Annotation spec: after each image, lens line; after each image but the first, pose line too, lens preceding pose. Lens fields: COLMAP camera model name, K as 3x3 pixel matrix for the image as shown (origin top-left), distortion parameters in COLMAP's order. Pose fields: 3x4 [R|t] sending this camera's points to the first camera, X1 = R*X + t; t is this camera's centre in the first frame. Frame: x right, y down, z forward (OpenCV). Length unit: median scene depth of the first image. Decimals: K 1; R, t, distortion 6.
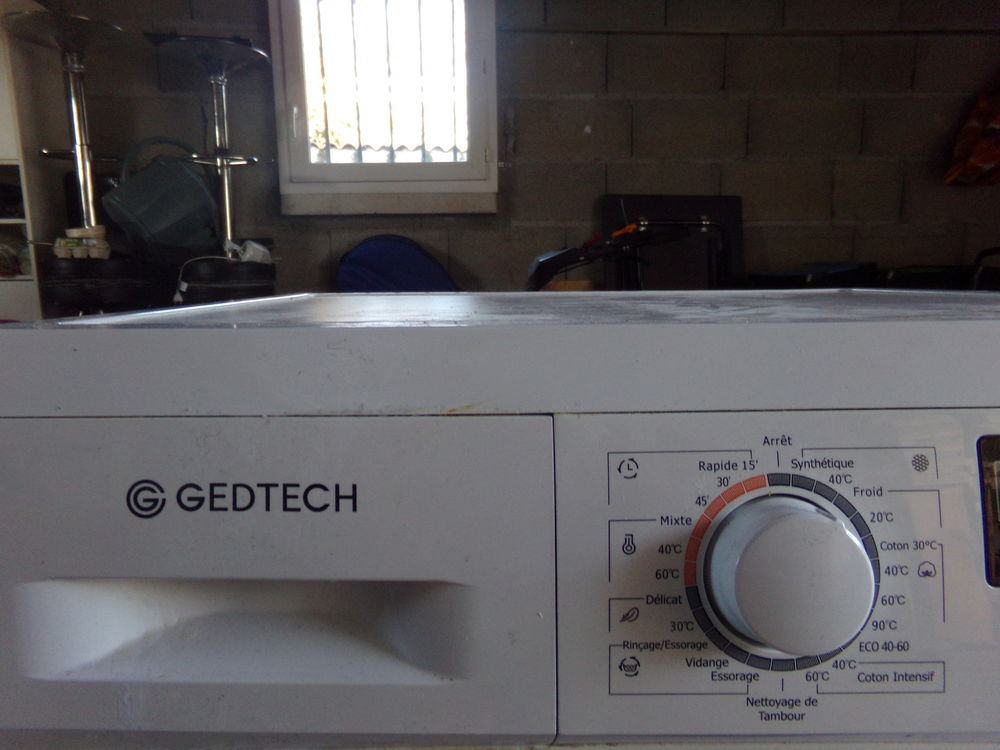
lens RADIAL K [[711.1, 0, 500.0], [0, 711.1, 375.0], [0, 0, 1]] dist [-0.035056, 0.077353]
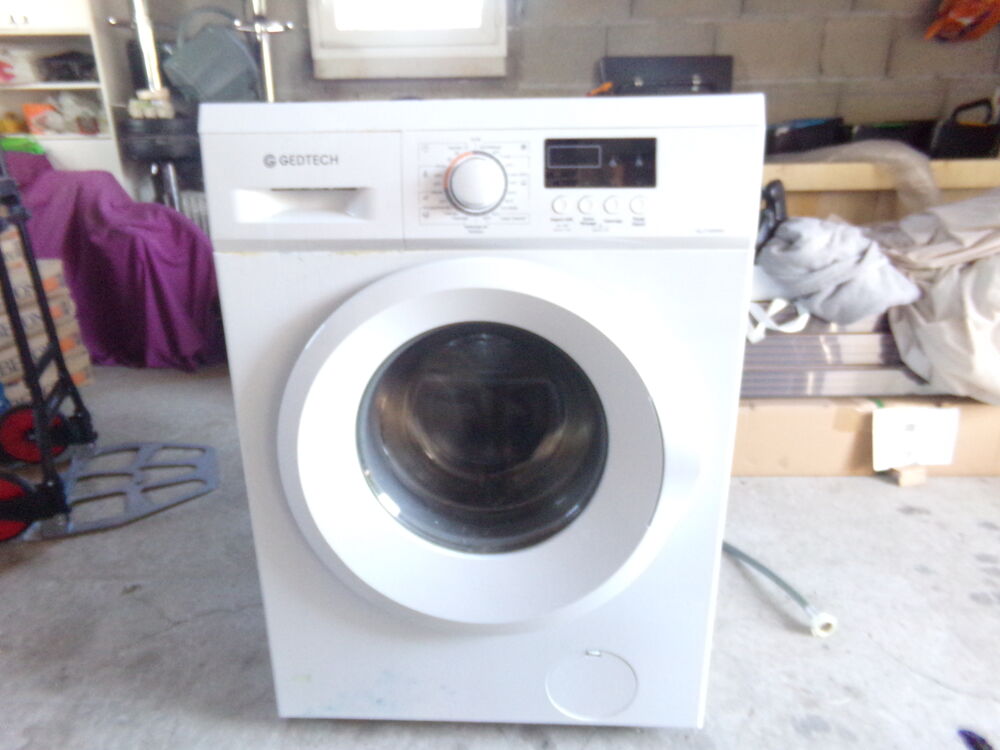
lens RADIAL K [[723.8, 0, 500.0], [0, 723.8, 375.0], [0, 0, 1]] dist [-0.062132, 0.091213]
pose [[0.998163, 0.013294, -0.059108, 0.692185], [-0.003204, 0.985846, 0.167622, 0.567023], [0.060500, -0.167125, 0.984078, -2.157559]]
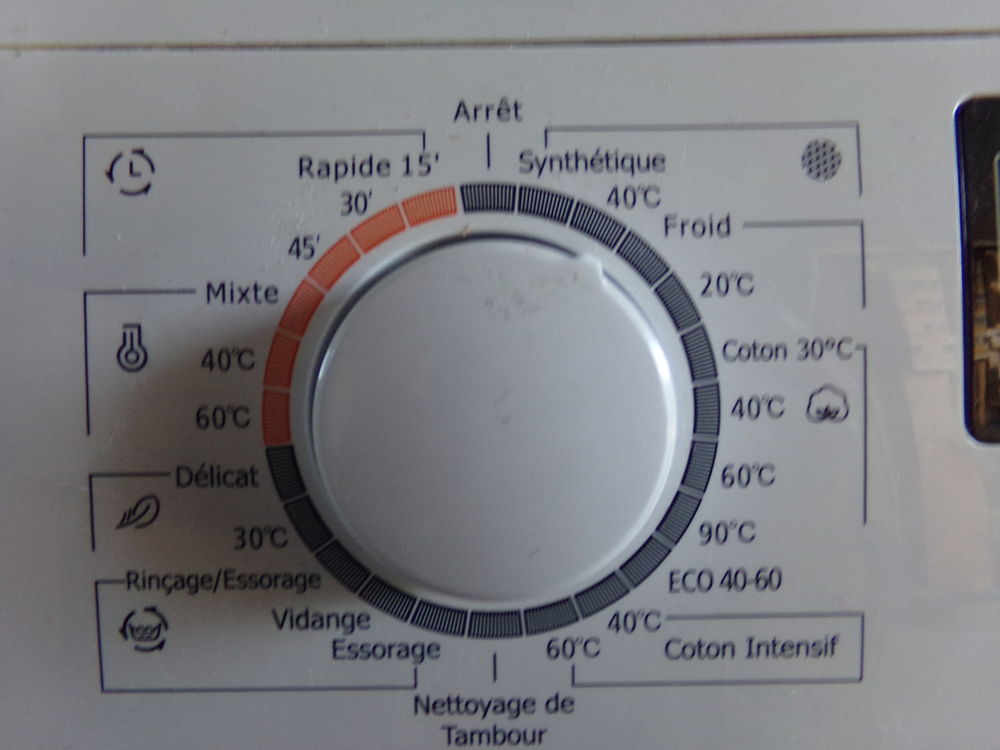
lens RADIAL K [[711.1, 0, 500.0], [0, 711.1, 375.0], [0, 0, 1]] dist [-0.035056, 0.077353]
pose [[0.999960, -0.005013, -0.007408, 0.405210], [0.005423, 0.998392, 0.056421, 0.230505], [0.007114, -0.056459, 0.998380, 0.570758]]
